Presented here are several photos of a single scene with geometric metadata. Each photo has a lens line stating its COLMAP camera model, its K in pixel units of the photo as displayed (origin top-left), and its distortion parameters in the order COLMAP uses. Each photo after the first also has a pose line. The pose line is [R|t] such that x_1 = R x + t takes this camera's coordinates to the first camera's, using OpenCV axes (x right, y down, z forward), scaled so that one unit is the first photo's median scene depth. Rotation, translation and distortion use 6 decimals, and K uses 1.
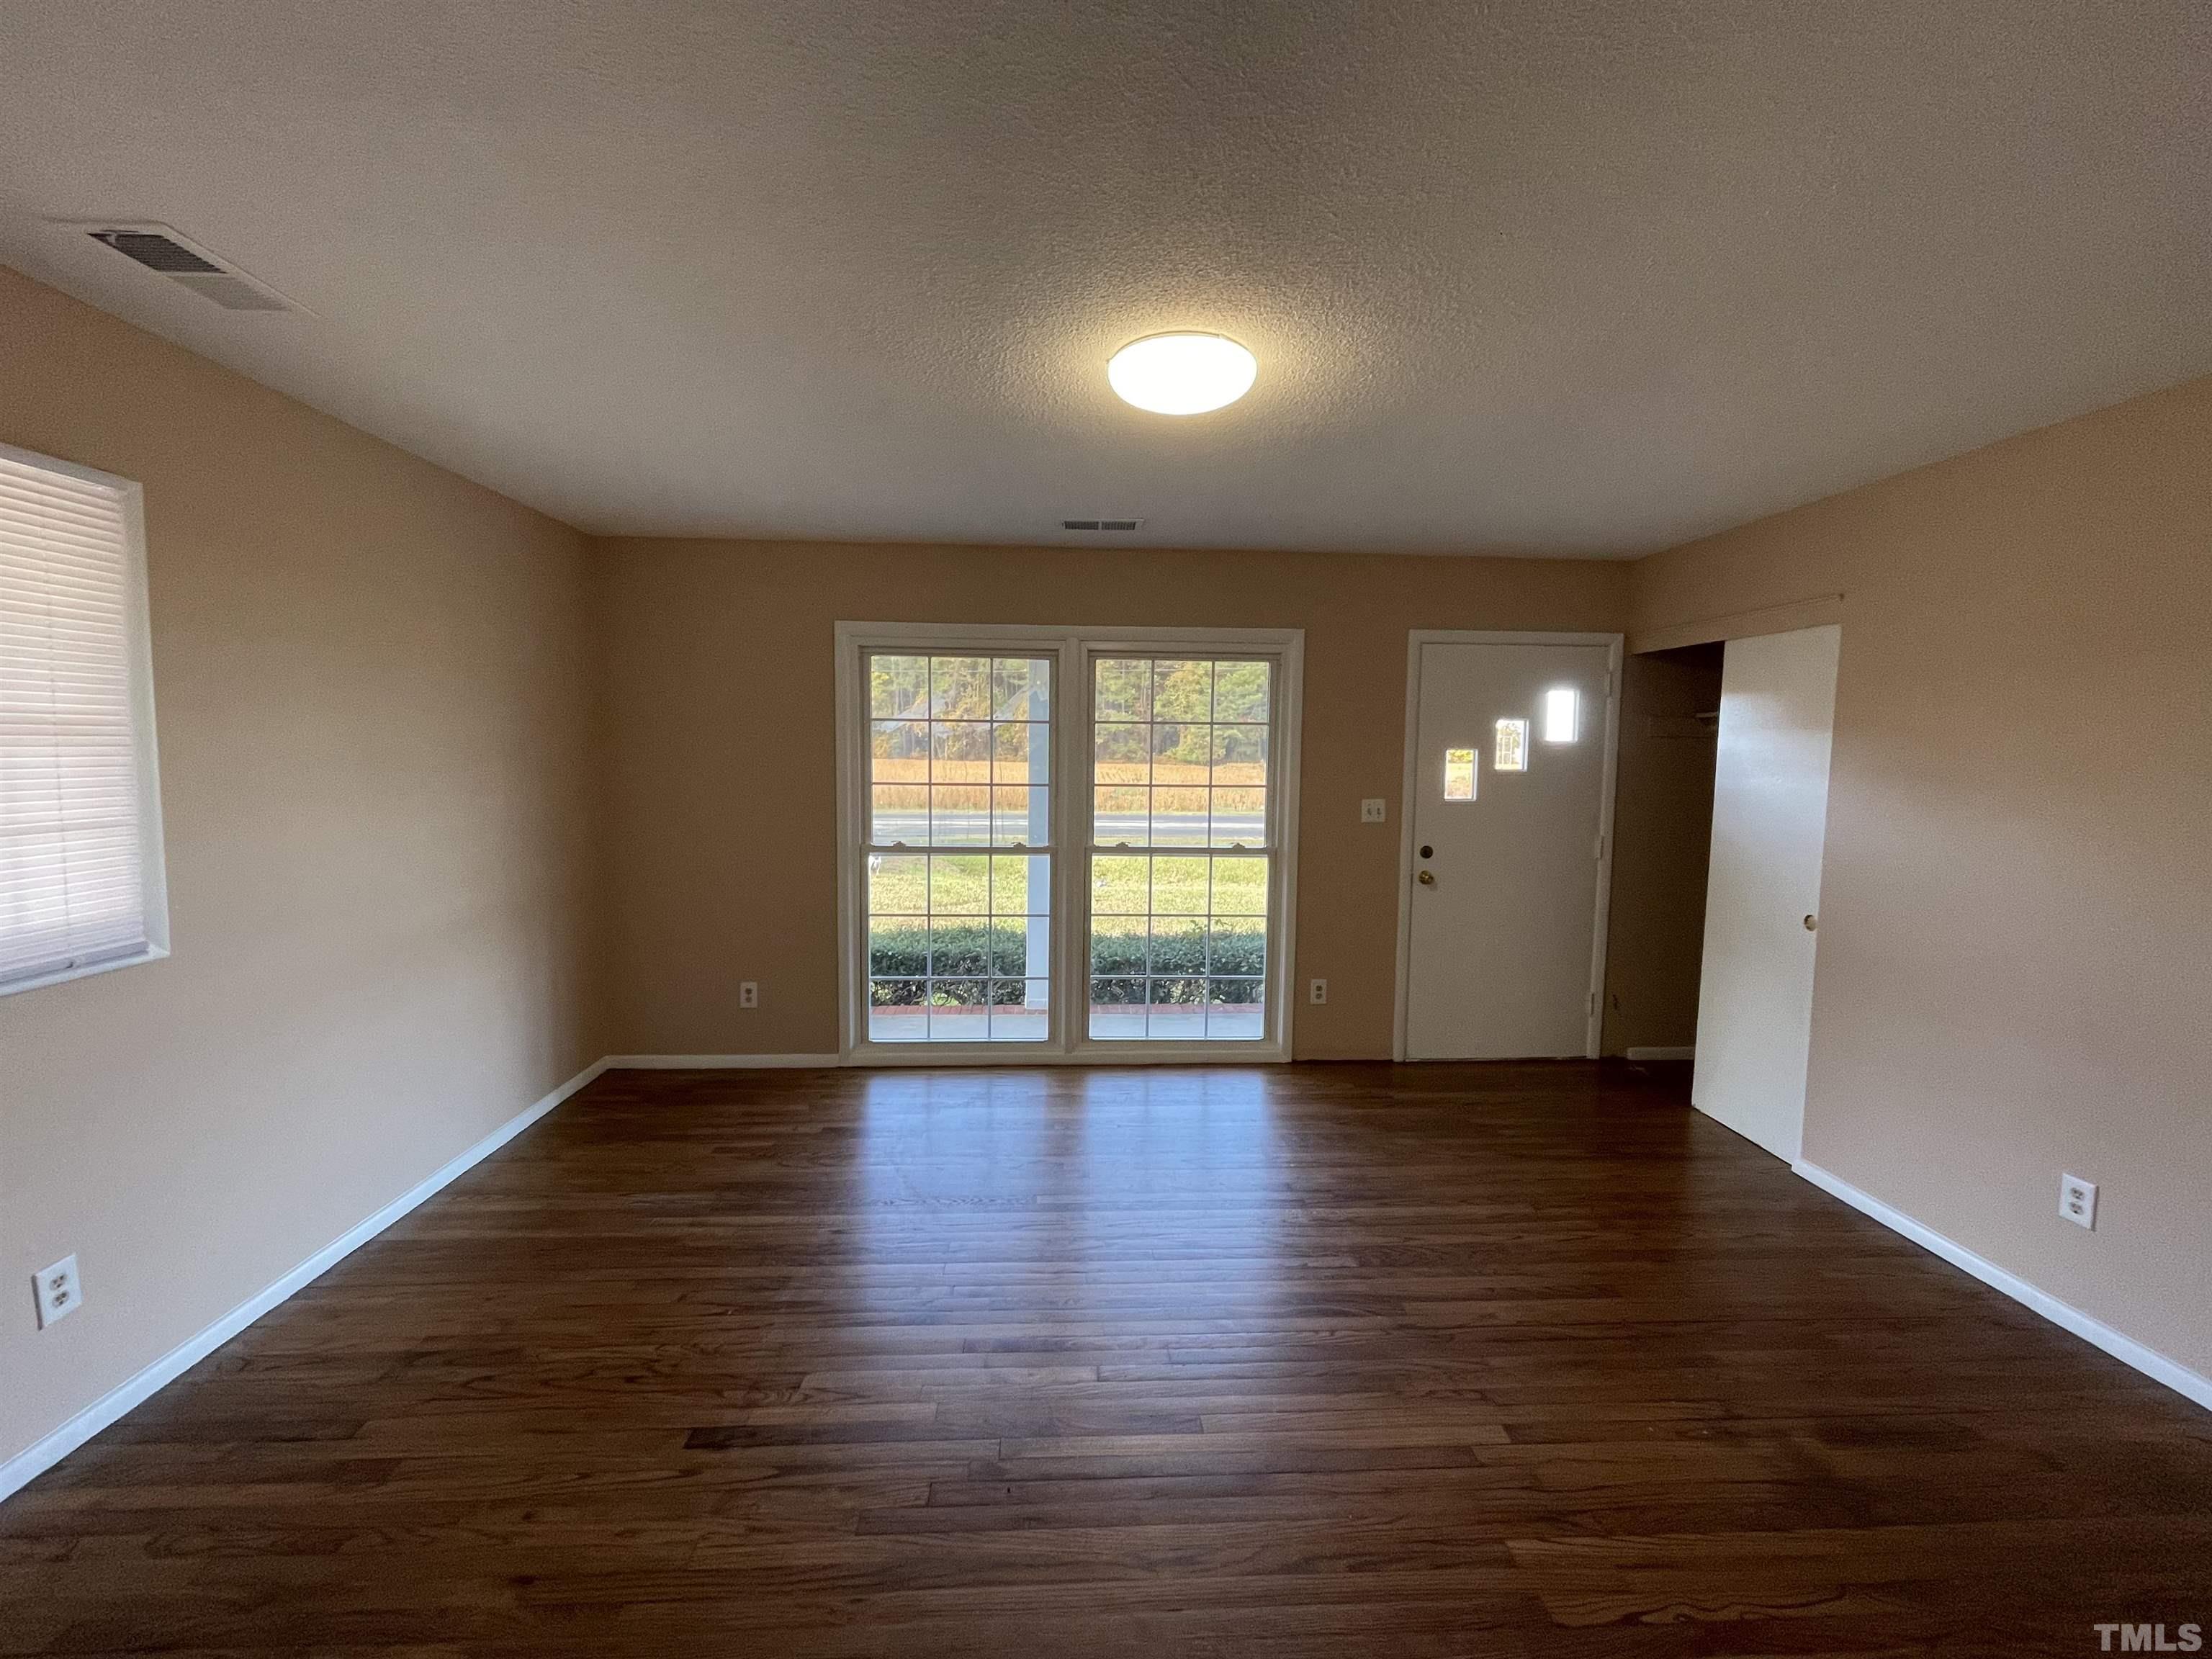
lens RADIAL K [[903.4, 0, 1108.1], [0, 903.4, 813.3], [0, 0, 1]] dist [0.001027, 0.000893]
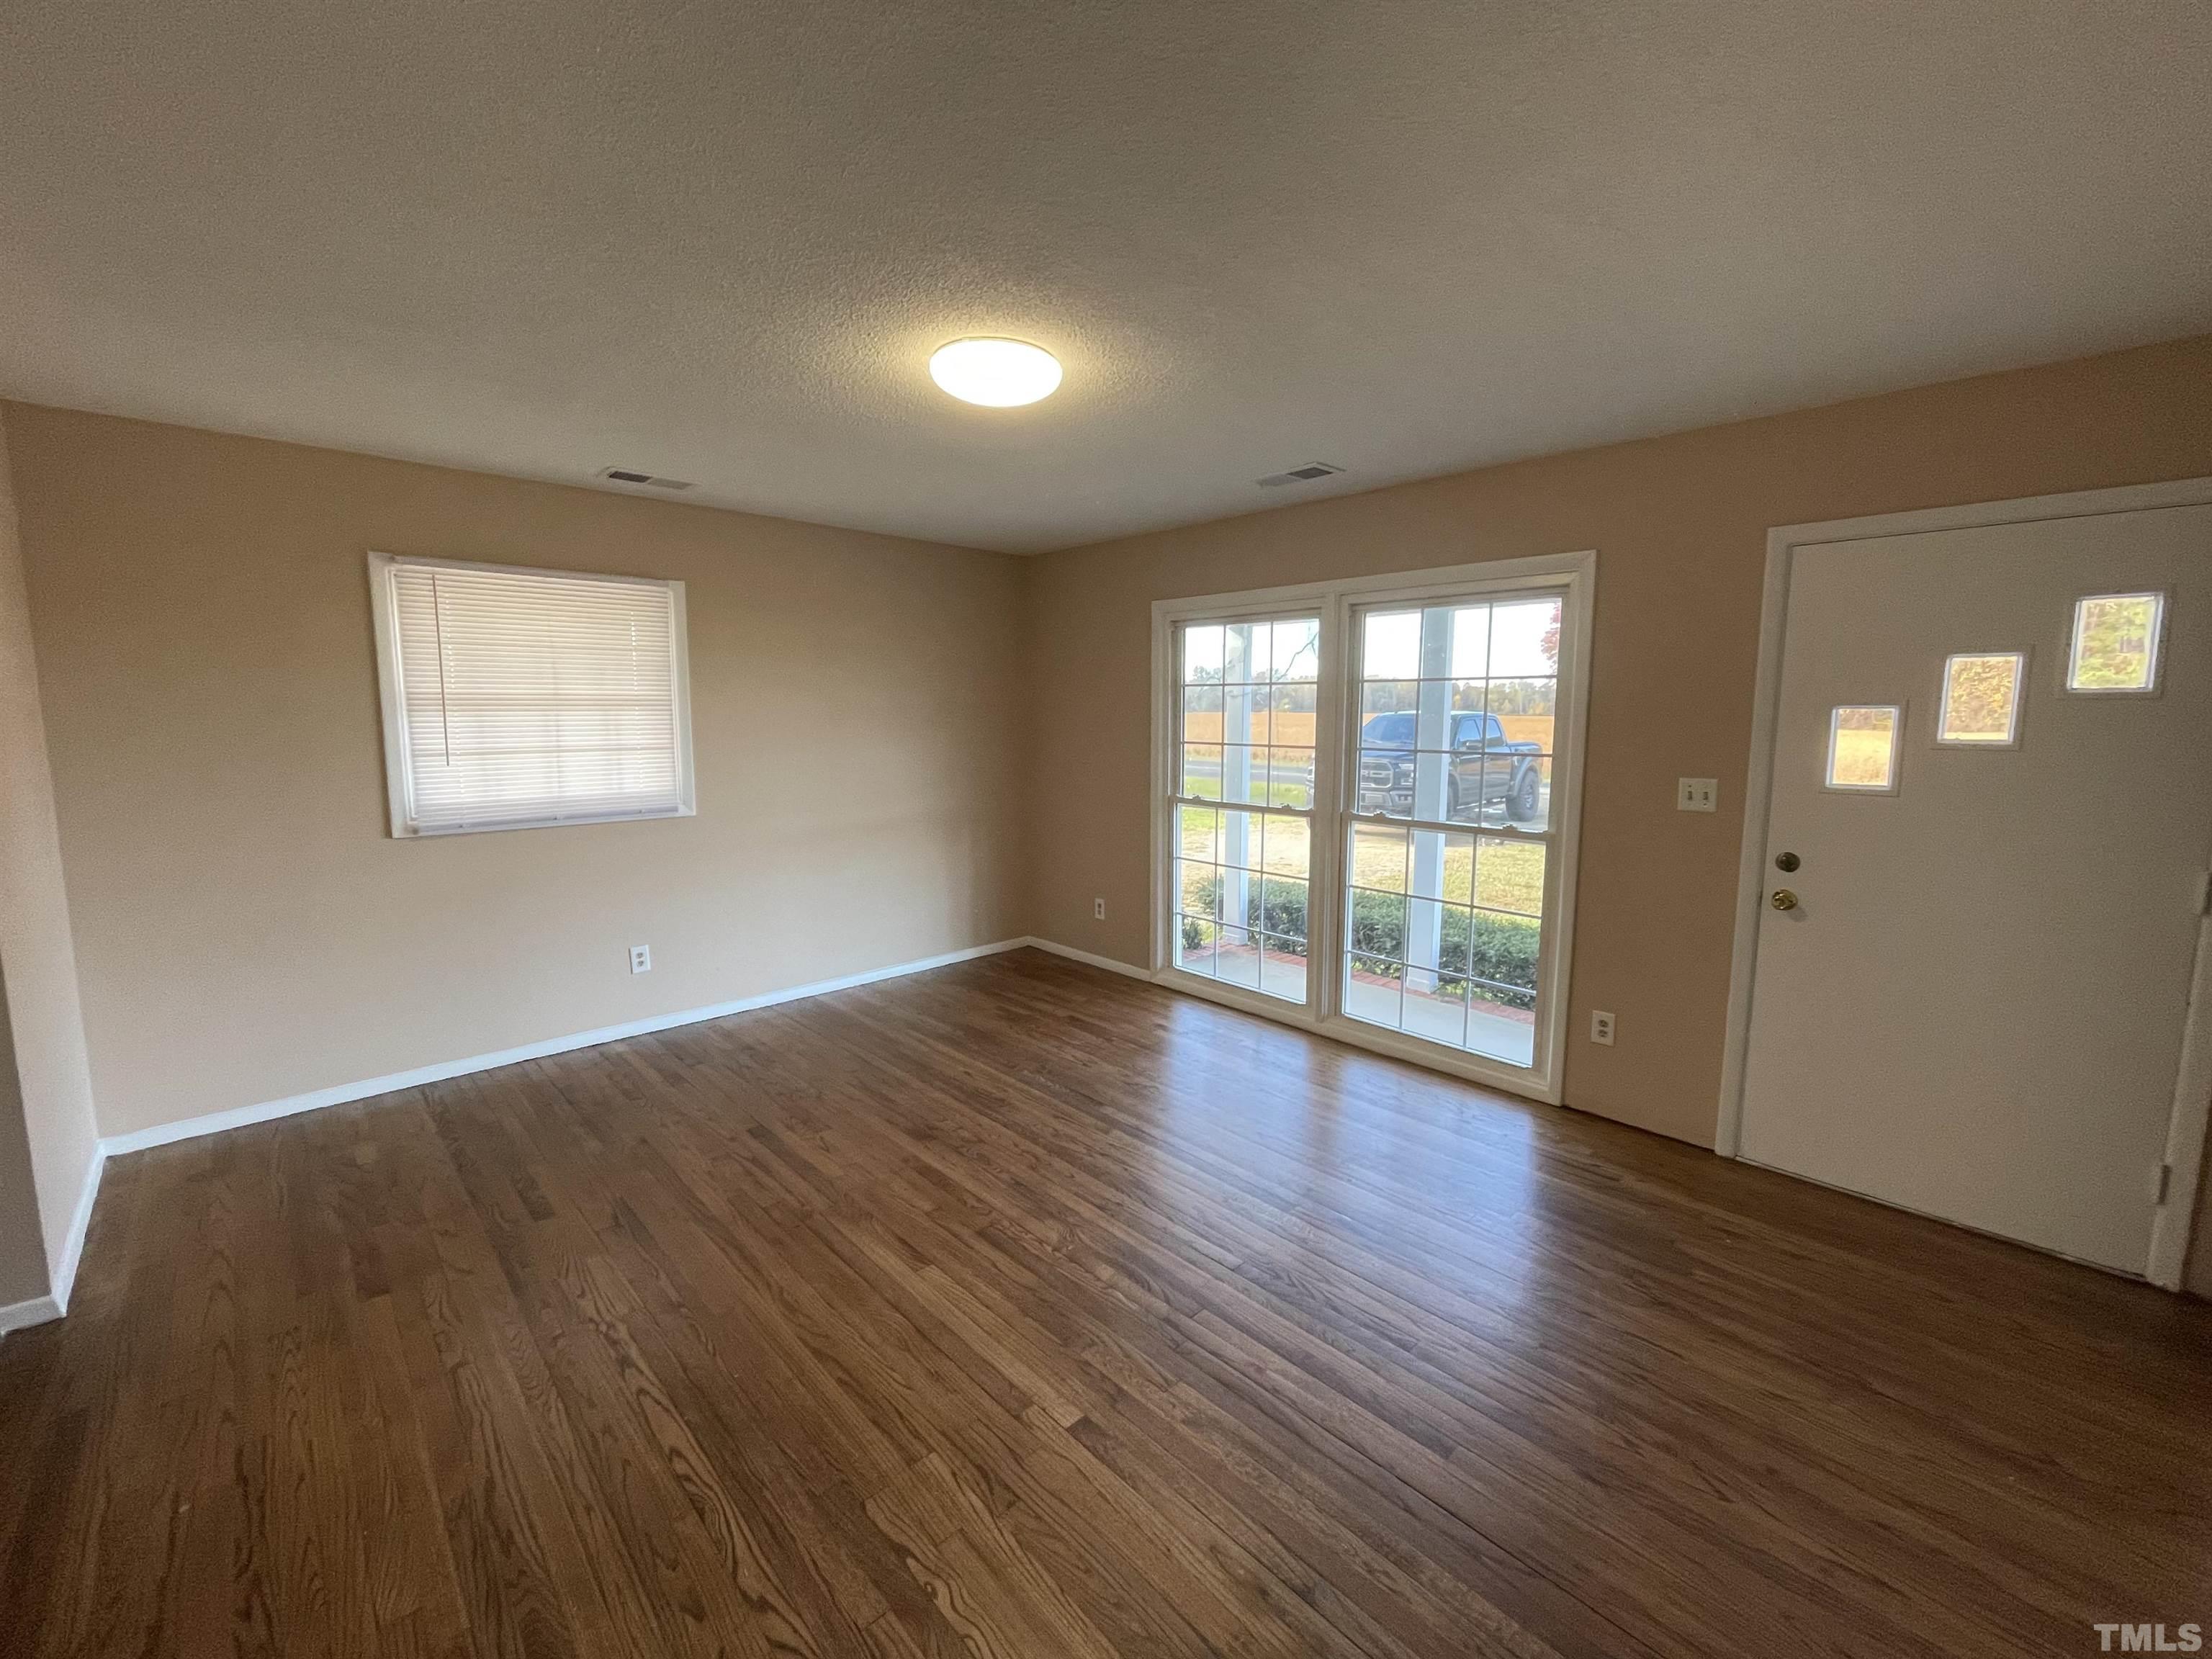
lens RADIAL K [[903.4, 0, 1110.0], [0, 903.4, 817.1], [0, 0, 1]] dist [0.001027, 0.000893]
pose [[0.651204, 0.082752, -0.754377, 0.539011], [-0.051105, 0.996562, 0.065203, -0.008722], [0.757180, -0.003908, 0.653195, 0.190493]]
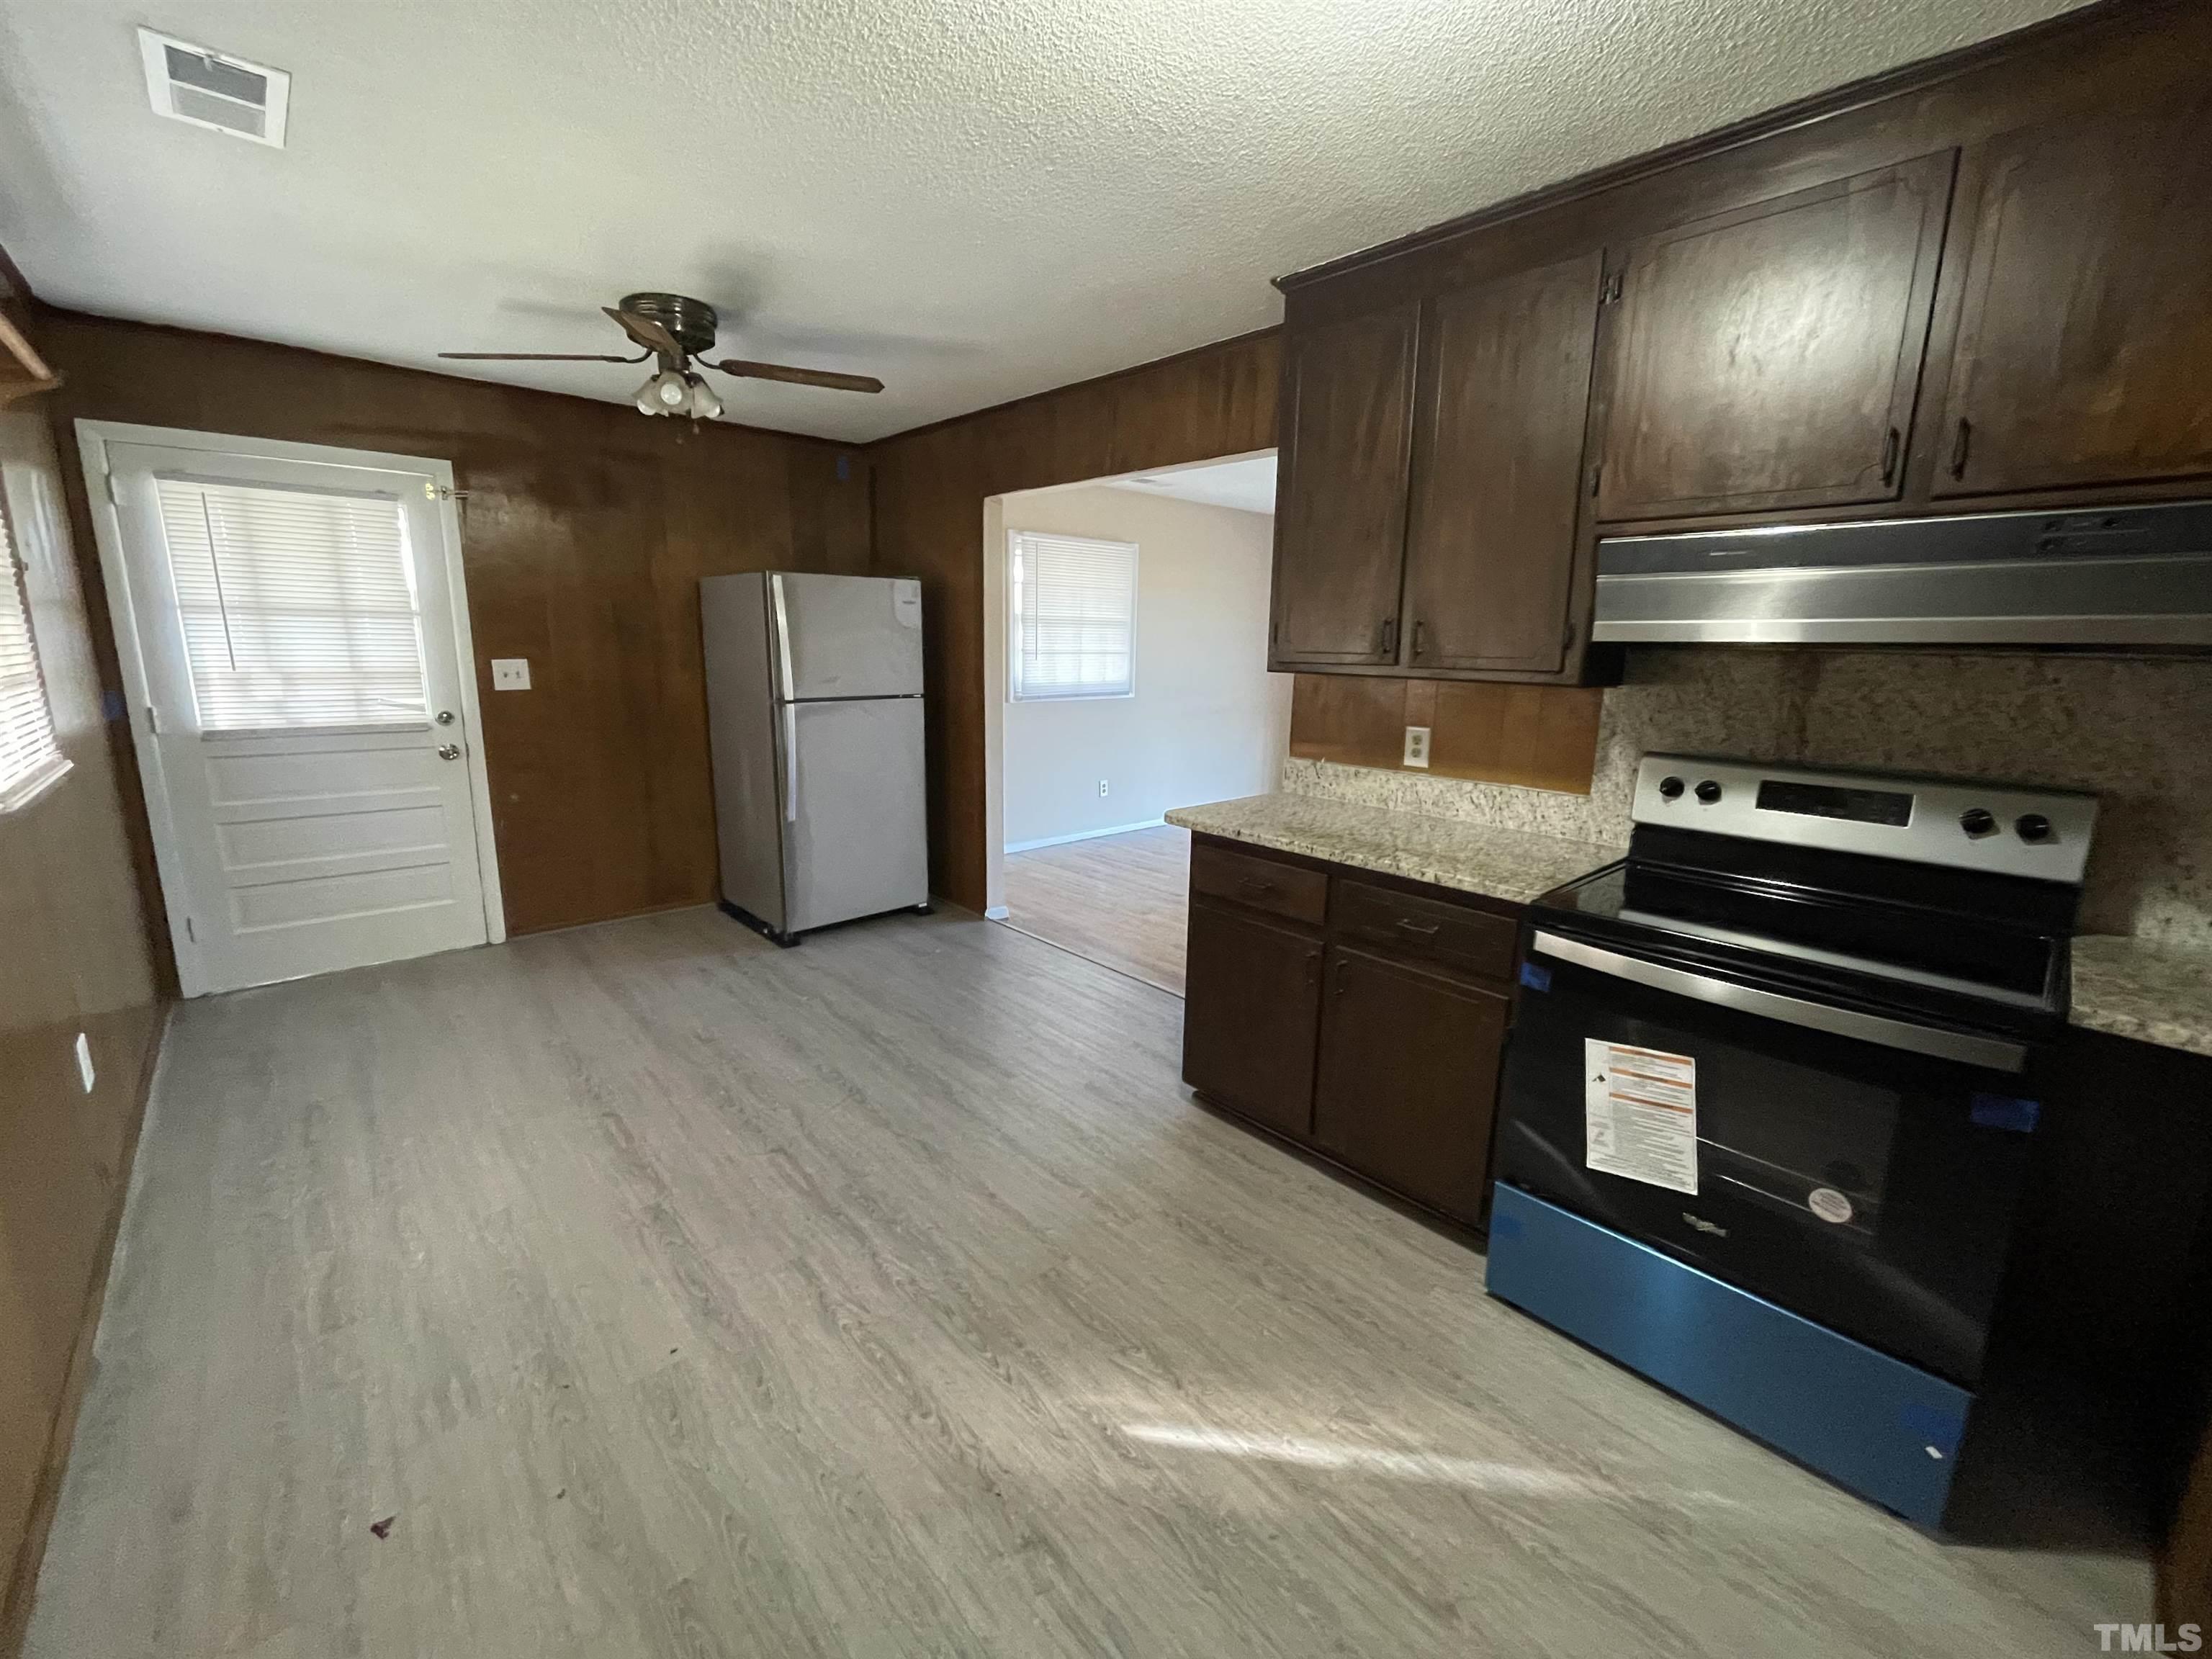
lens RADIAL K [[903.4, 0, 1099.8], [0, 903.4, 822.9], [0, 0, 1]] dist [0.001027, 0.000893]
pose [[0.625915, 0.156774, -0.763971, 0.660795], [-0.066491, 0.986747, 0.148015, 0.066058], [0.777051, -0.041848, 0.628044, -0.538680]]
